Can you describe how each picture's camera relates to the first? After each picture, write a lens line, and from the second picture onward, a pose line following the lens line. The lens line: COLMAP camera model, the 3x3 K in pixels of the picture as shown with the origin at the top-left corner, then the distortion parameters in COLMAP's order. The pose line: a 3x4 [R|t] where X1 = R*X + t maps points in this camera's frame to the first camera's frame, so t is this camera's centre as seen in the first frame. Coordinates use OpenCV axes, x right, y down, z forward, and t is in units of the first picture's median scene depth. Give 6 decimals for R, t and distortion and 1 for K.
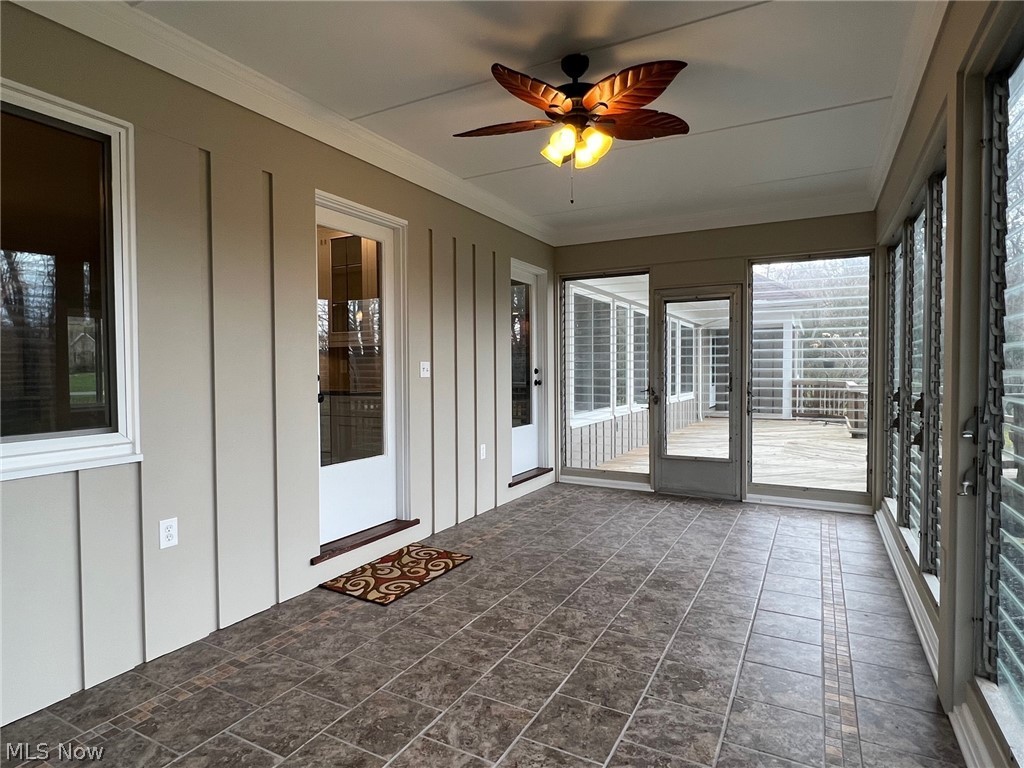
lens RADIAL K [[576.0, 0, 509.6], [0, 576.0, 384.3], [0, 0, 1]] dist [0.004559, 0.000542]
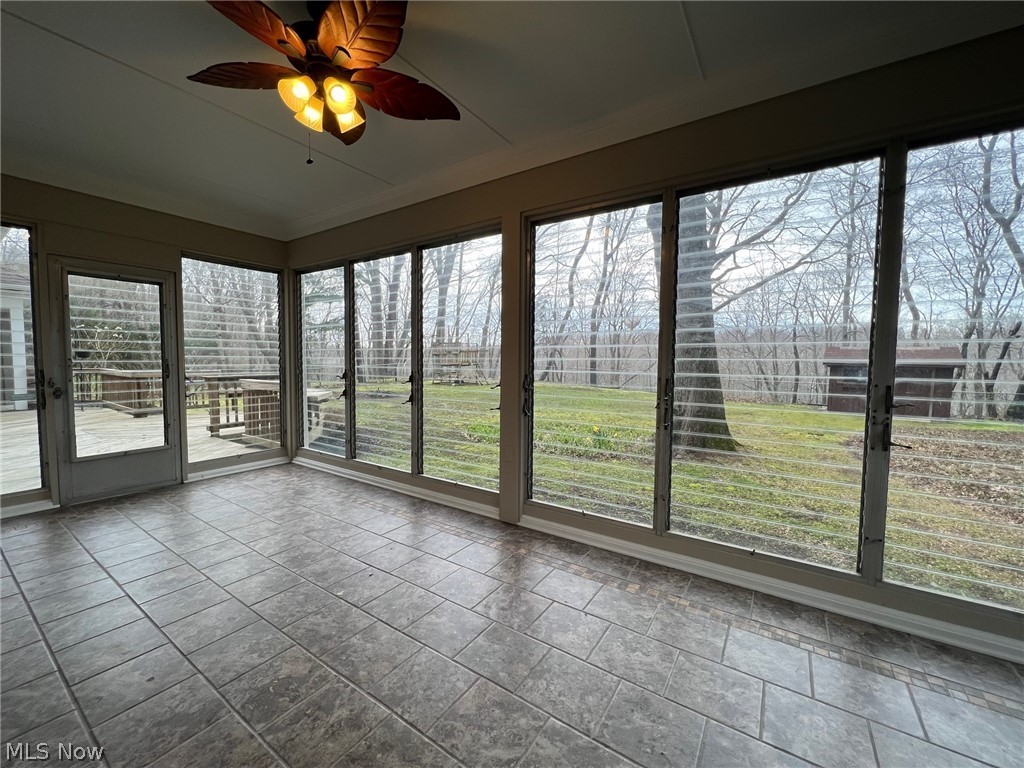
lens RADIAL K [[405.6, 0, 509.8], [0, 405.6, 382.8], [0, 0, 1]] dist [0.002677, 0.000193]
pose [[0.099863, -0.047319, 0.993875, -0.260558], [0.014850, 0.998828, 0.046062, -0.004079], [-0.994890, 0.010159, 0.100449, 0.334364]]
